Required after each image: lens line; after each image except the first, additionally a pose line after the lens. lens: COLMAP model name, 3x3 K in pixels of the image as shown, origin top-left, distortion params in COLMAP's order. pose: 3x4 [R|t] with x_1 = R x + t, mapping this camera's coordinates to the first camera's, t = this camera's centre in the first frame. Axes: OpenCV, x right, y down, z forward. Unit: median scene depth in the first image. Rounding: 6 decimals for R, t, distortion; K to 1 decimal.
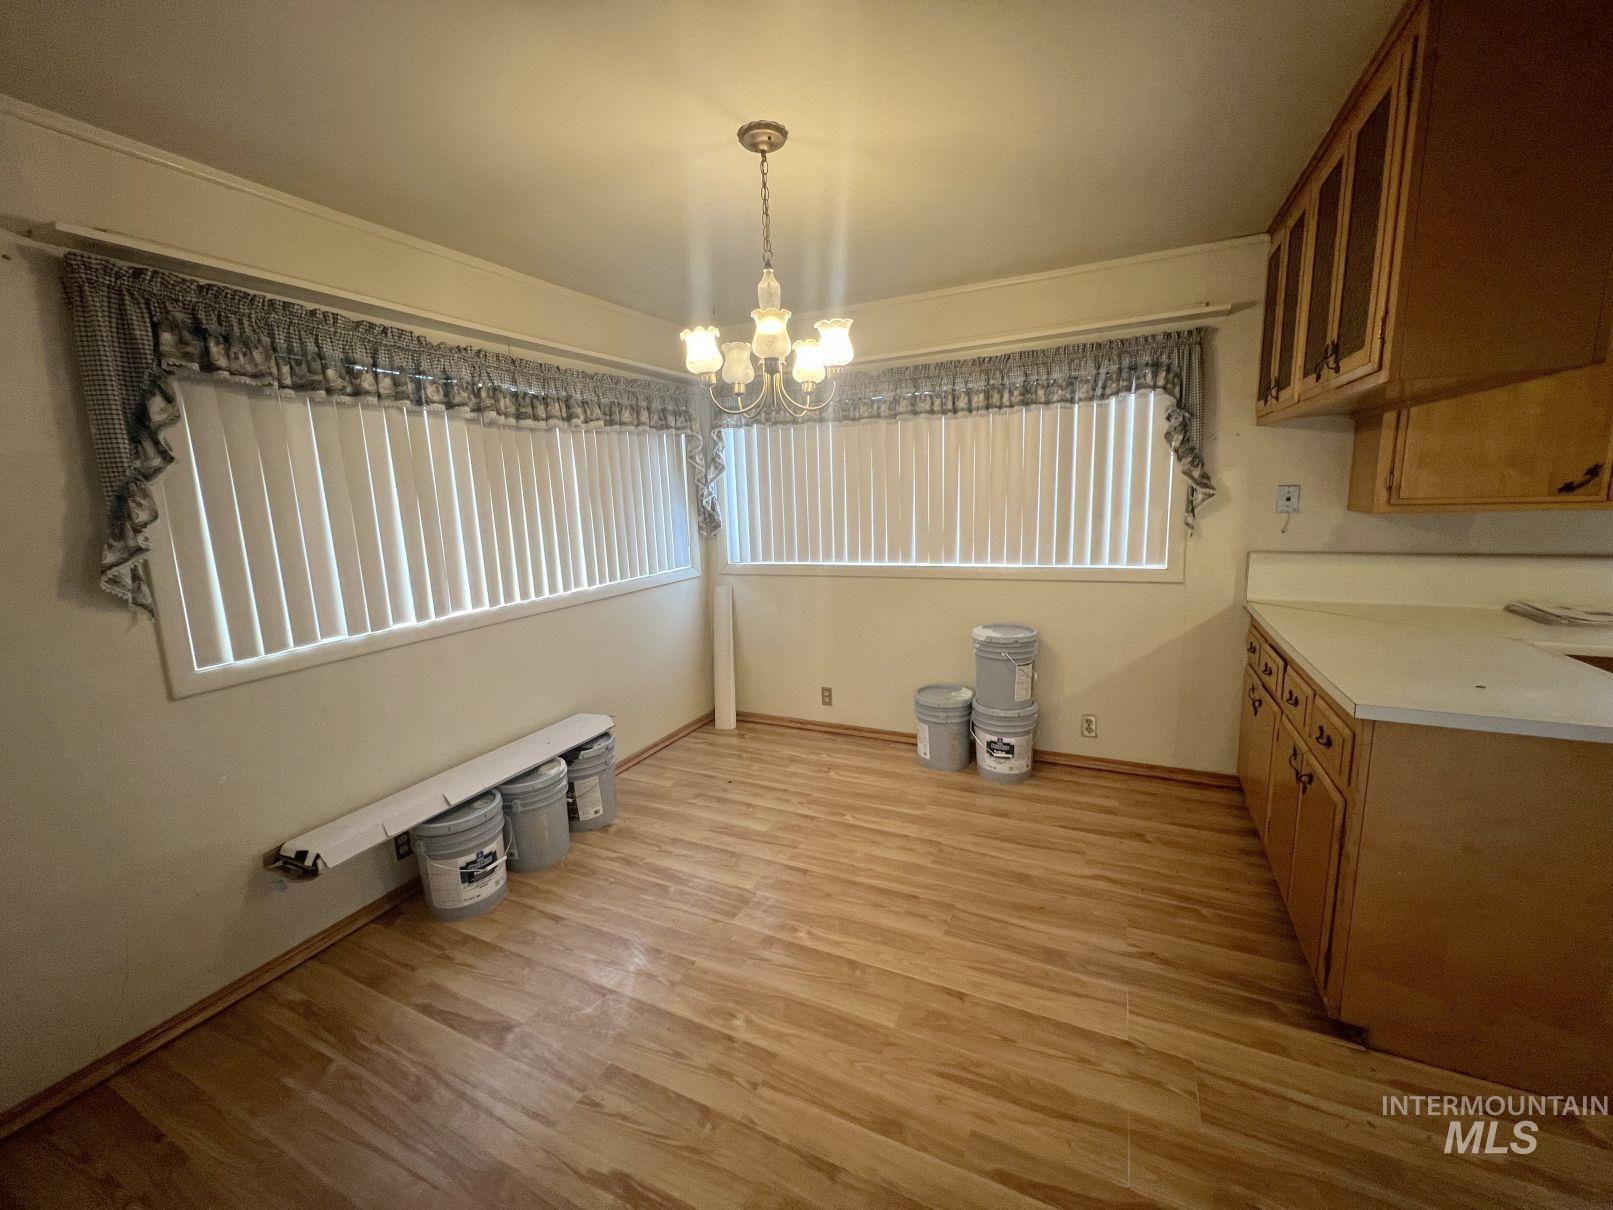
lens RADIAL K [[652.4, 0, 803.2], [0, 652.4, 606.7], [0, 0, 1]] dist [-0.004851, -0.000129]
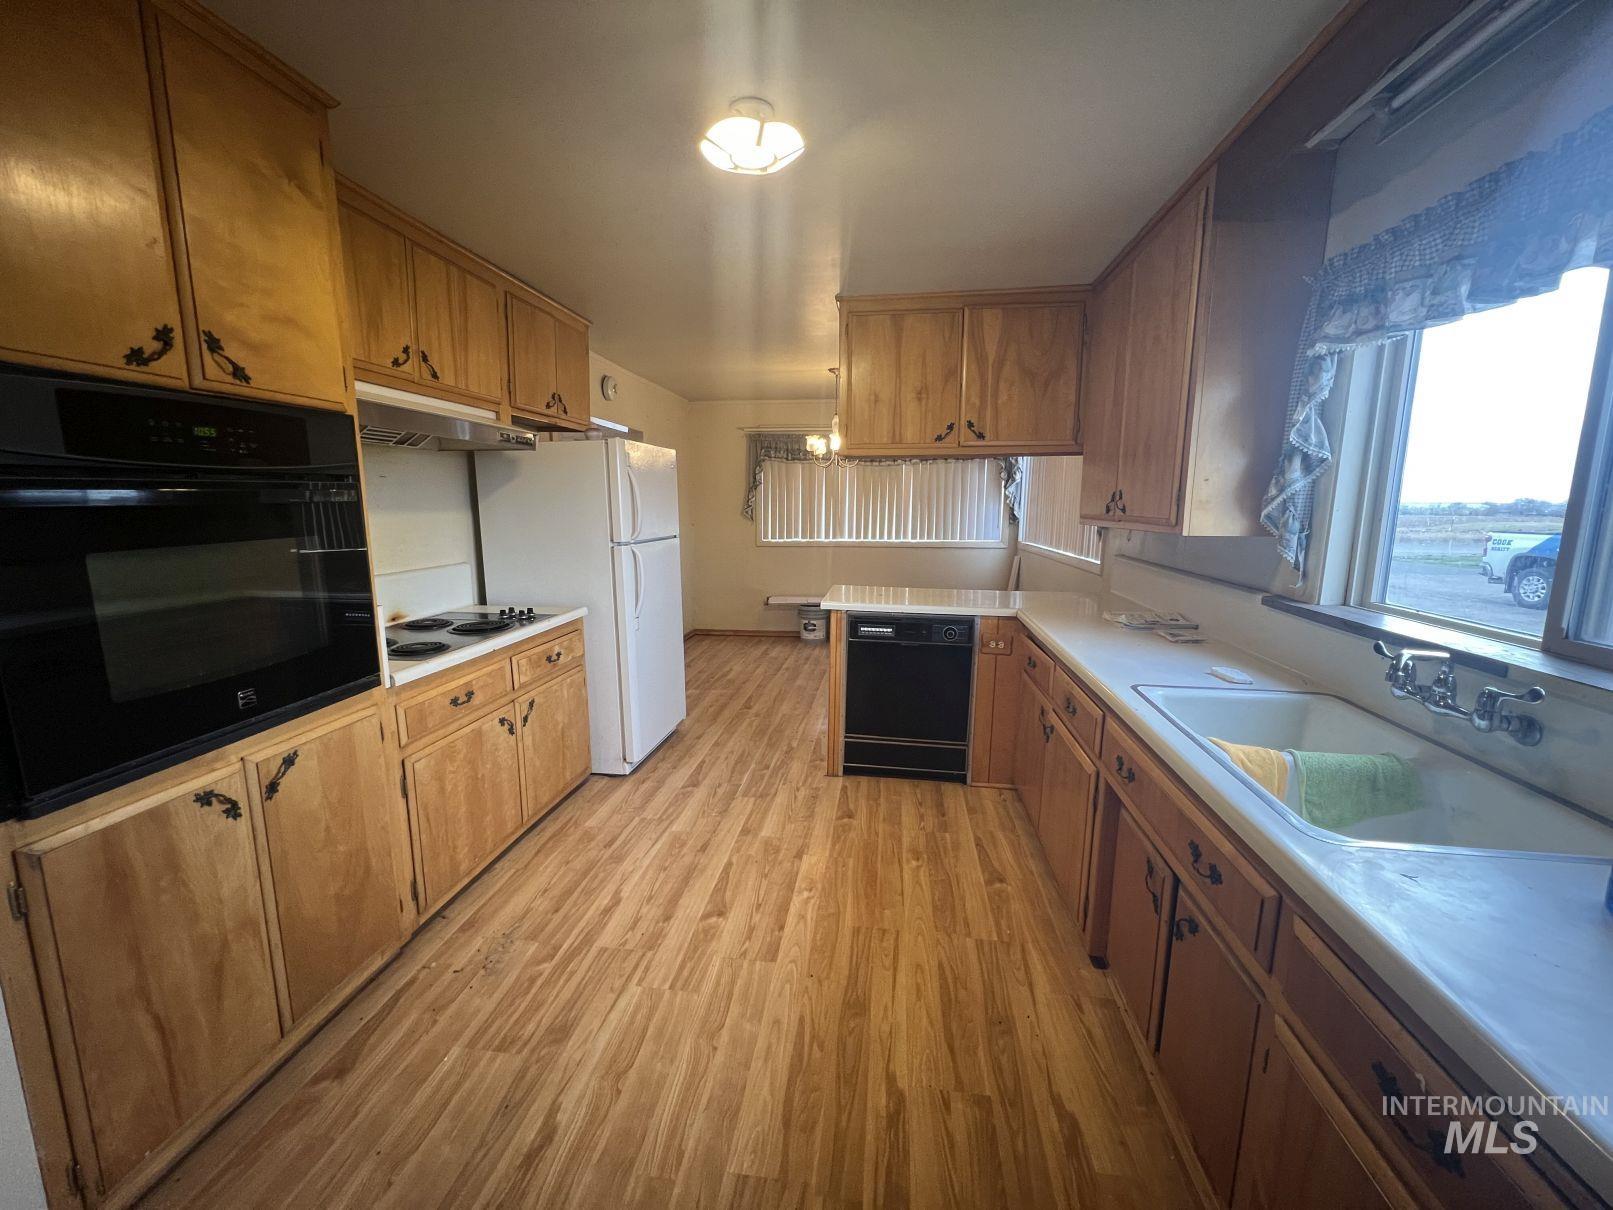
lens RADIAL K [[652.4, 0, 813.1], [0, 652.4, 602.2], [0, 0, 1]] dist [-0.004851, -0.000129]
pose [[0.313025, 0.182430, -0.932059, 1.780267], [-0.177531, 0.975320, 0.131275, -0.062319], [0.933005, 0.124377, 0.337687, 0.054623]]
